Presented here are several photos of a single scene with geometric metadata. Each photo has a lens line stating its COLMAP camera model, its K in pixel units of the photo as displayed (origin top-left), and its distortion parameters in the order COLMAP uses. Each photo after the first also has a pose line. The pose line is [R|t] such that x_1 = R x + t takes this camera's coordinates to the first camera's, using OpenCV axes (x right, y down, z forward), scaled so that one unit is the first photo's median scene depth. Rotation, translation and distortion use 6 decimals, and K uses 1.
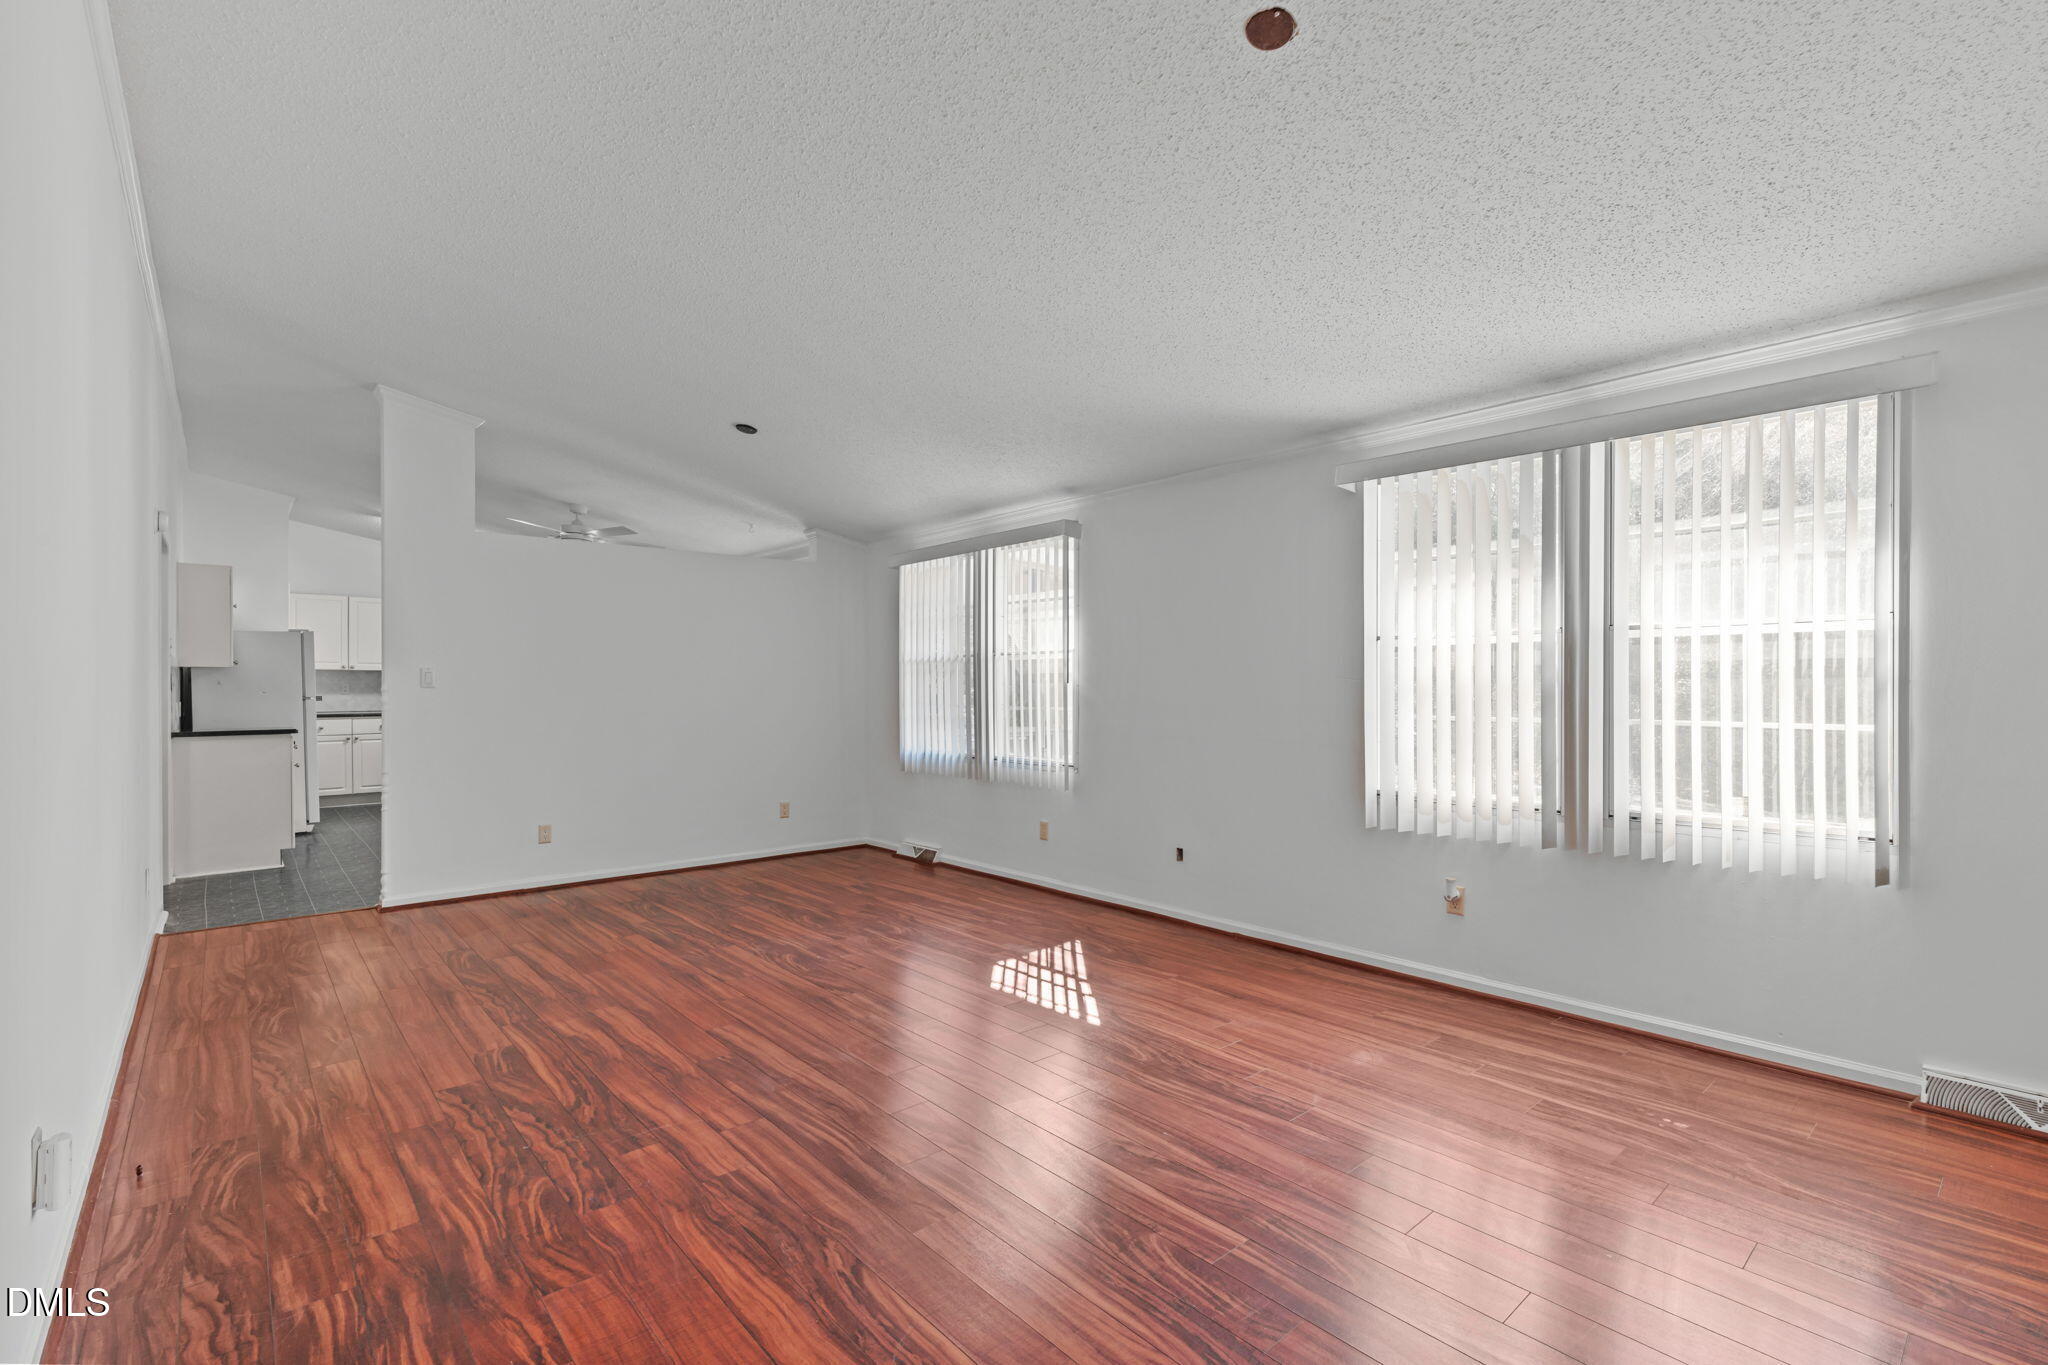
lens RADIAL K [[927.7, 0, 1013.6], [0, 927.7, 680.2], [0, 0, 1]] dist [-0.019194, 0.005952]
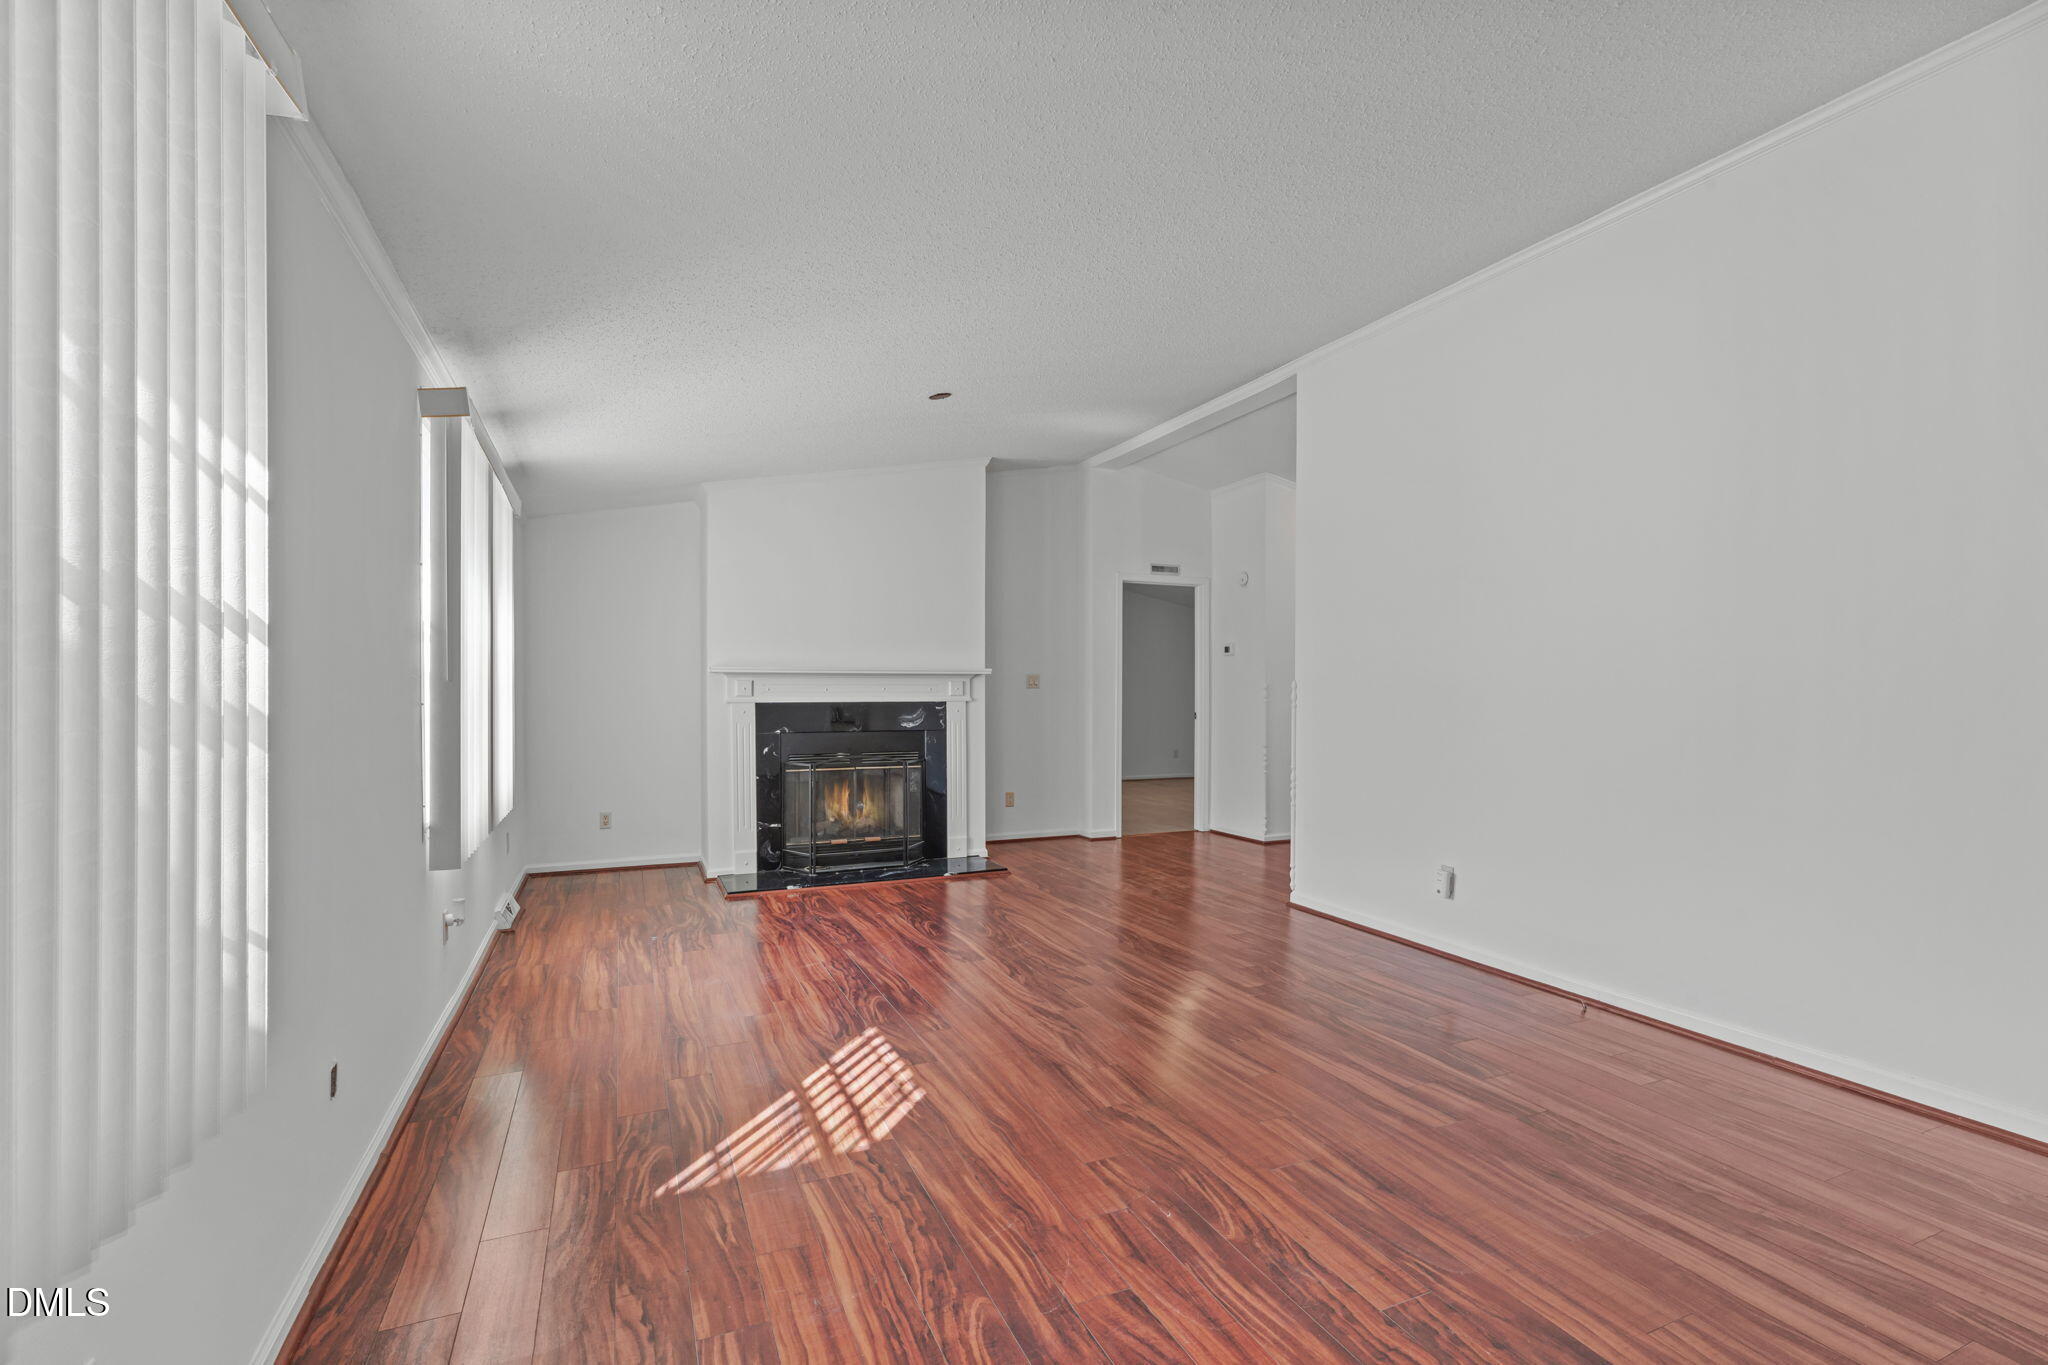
lens RADIAL K [[927.7, 0, 1031.6], [0, 927.7, 686.0], [0, 0, 1]] dist [-0.019194, 0.005952]
pose [[-0.958940, 0.002124, 0.283600, -0.355378], [-0.000781, 0.999948, -0.010131, 0.015581], [-0.283607, -0.009936, -0.958889, 1.899106]]
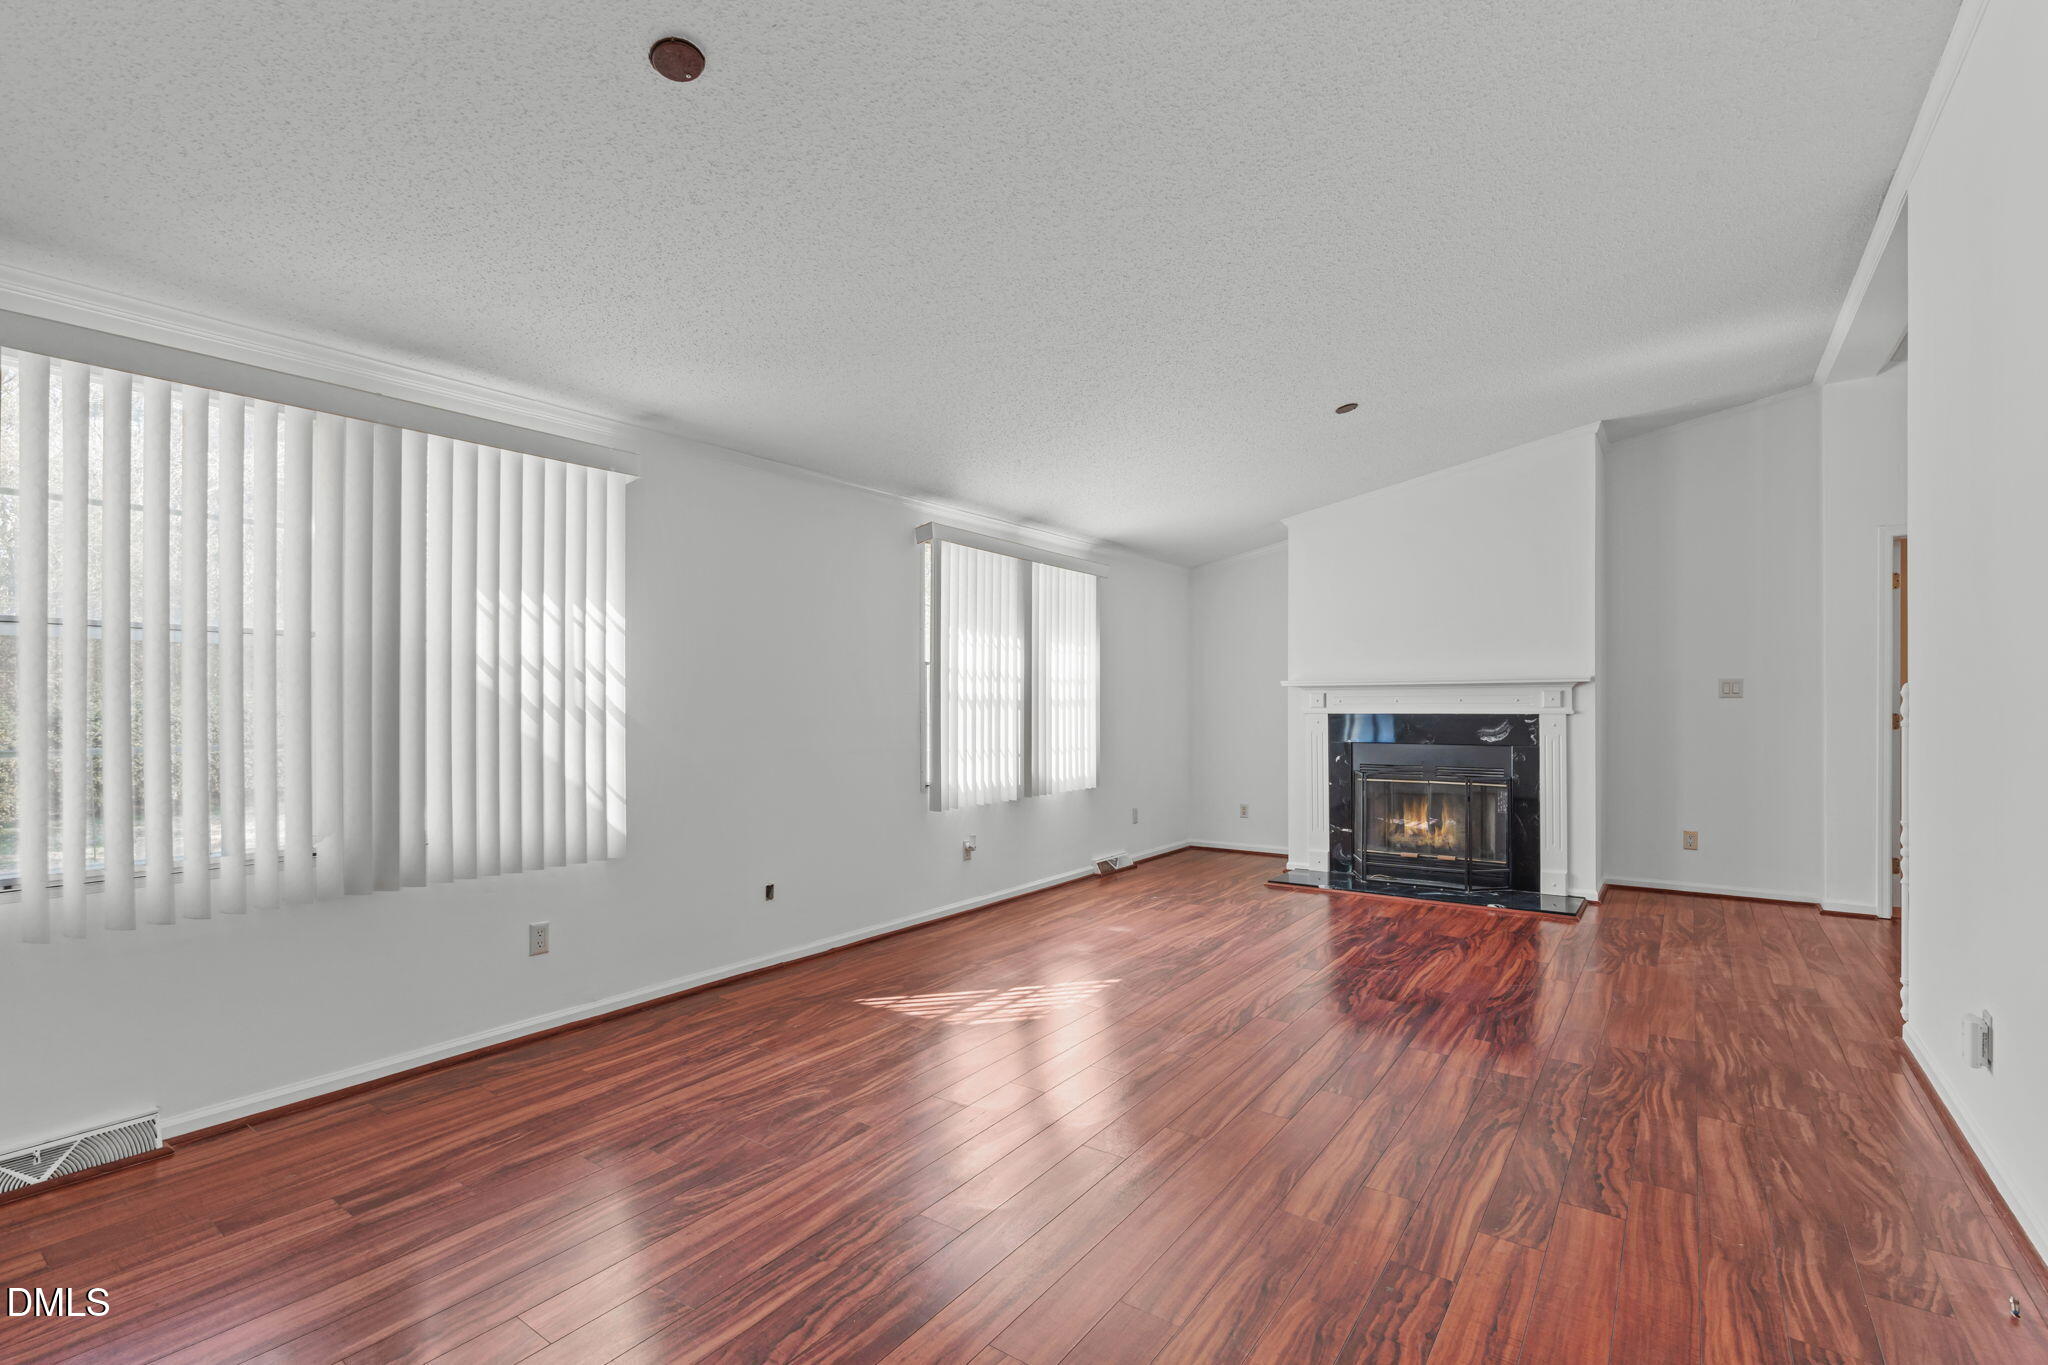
lens RADIAL K [[927.7, 0, 1020.7], [0, 927.7, 710.0], [0, 0, 1]] dist [-0.019194, 0.005952]
pose [[-0.230696, -0.005612, 0.973010, -1.056285], [-0.001103, 0.999984, 0.005506, 0.012872], [-0.973025, 0.000197, -0.230699, 1.399772]]
